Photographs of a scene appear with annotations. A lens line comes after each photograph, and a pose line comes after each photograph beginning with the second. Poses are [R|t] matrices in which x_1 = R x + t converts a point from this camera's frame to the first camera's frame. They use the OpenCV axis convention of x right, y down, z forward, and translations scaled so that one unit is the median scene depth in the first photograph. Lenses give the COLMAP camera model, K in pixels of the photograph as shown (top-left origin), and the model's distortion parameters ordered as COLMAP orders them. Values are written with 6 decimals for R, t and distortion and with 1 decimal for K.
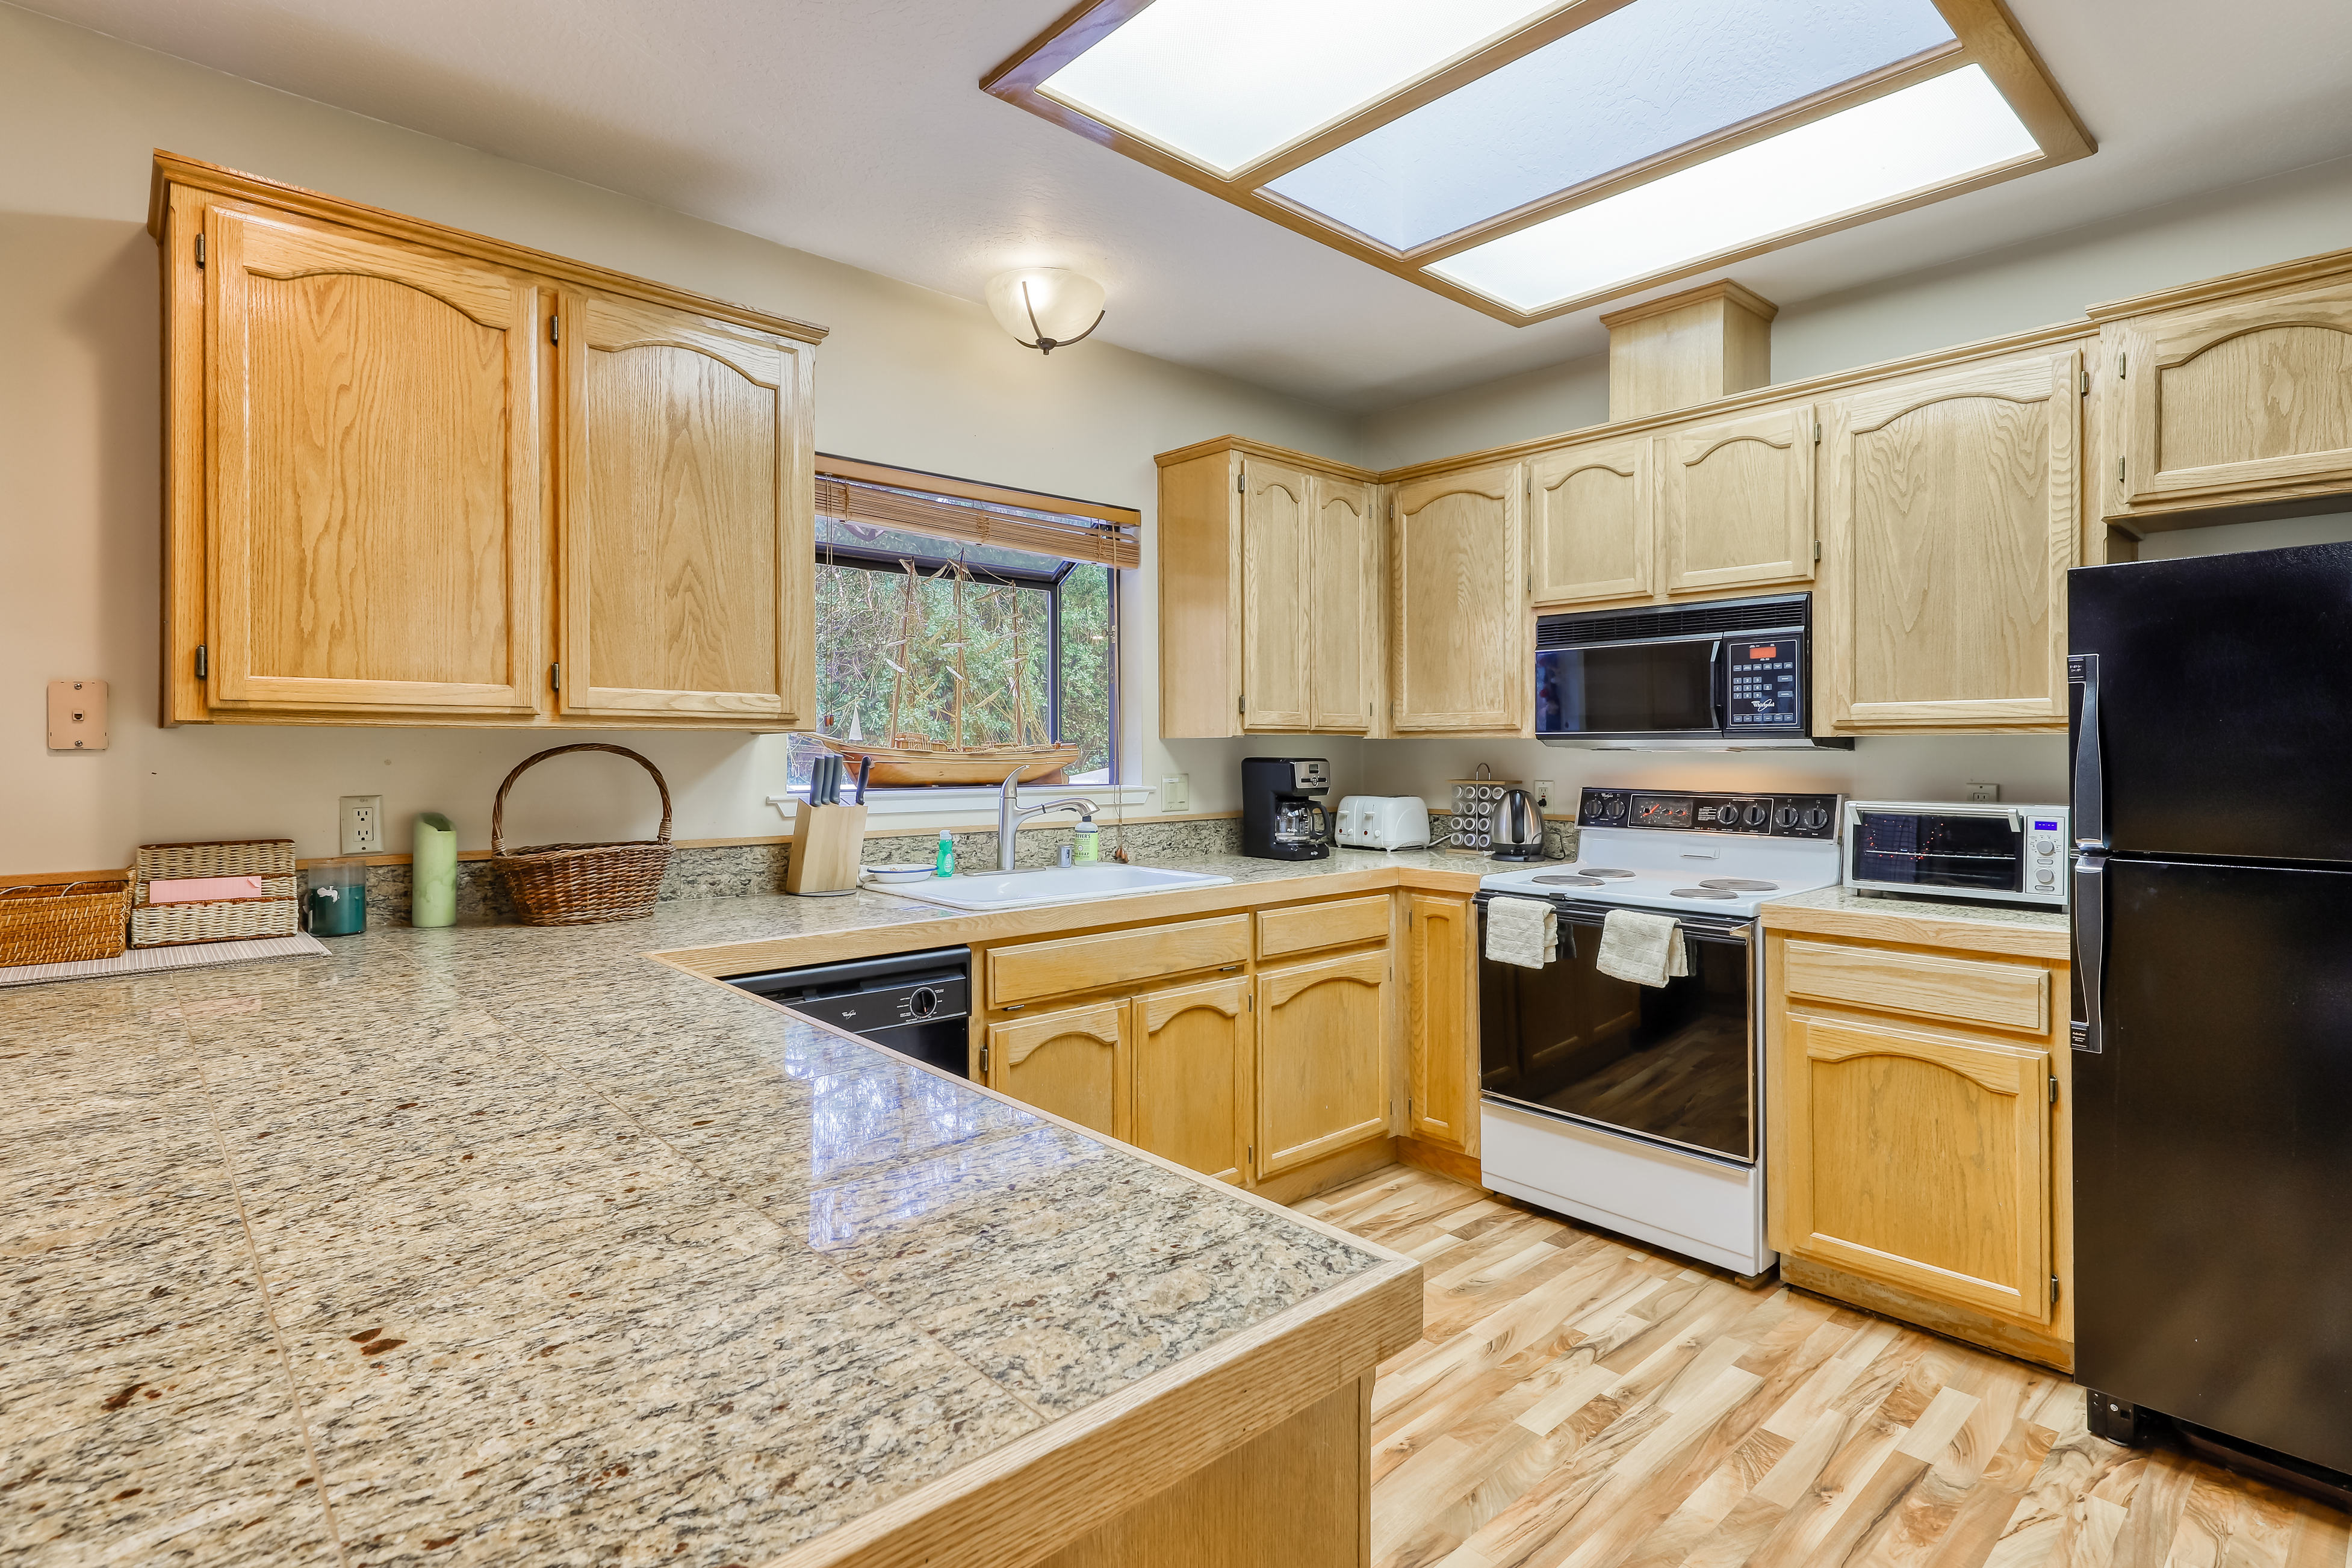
lens RADIAL K [[1134.9, 0, 1181.6], [0, 1134.9, 755.0], [0, 0, 1]] dist [0.000987, 0.000201]
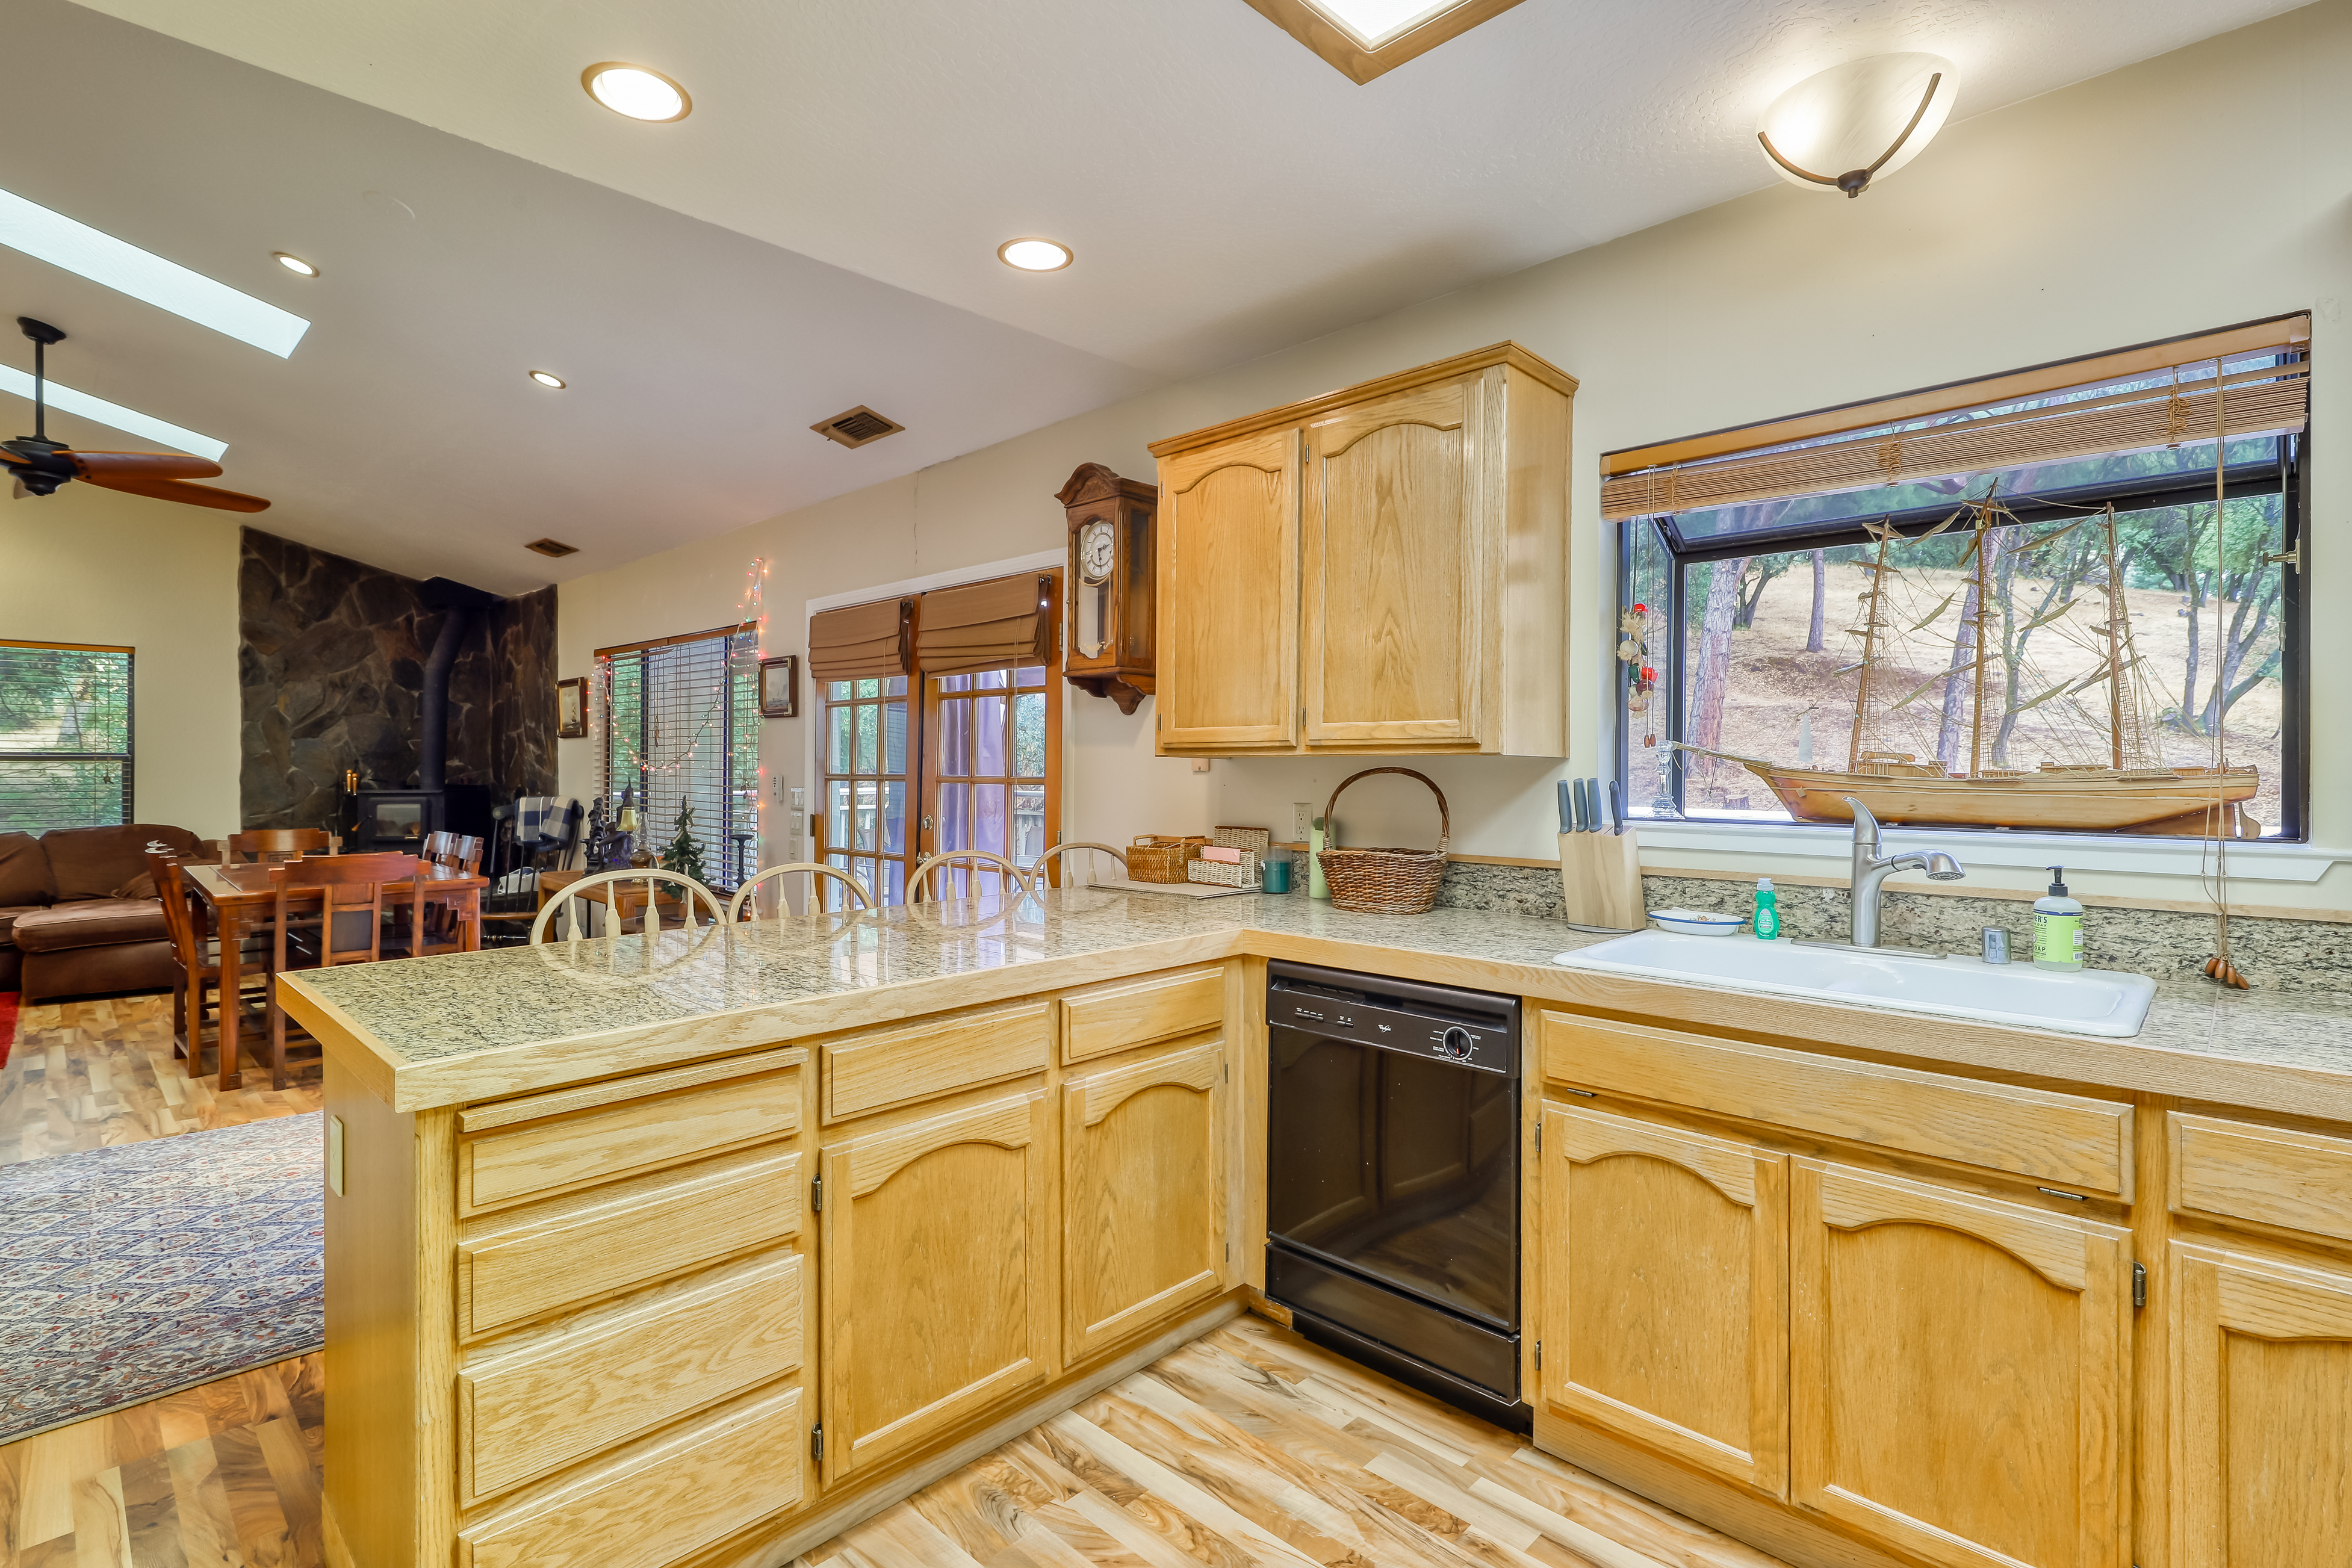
lens RADIAL K [[1134.9, 0, 1181.6], [0, 1134.9, 755.0], [0, 0, 1]] dist [0.000987, 0.000201]
pose [[0.051552, -0.011517, -0.998604, 0.641630], [-0.007227, 0.999903, -0.011905, -0.006290], [0.998644, 0.007831, 0.051464, 0.665258]]
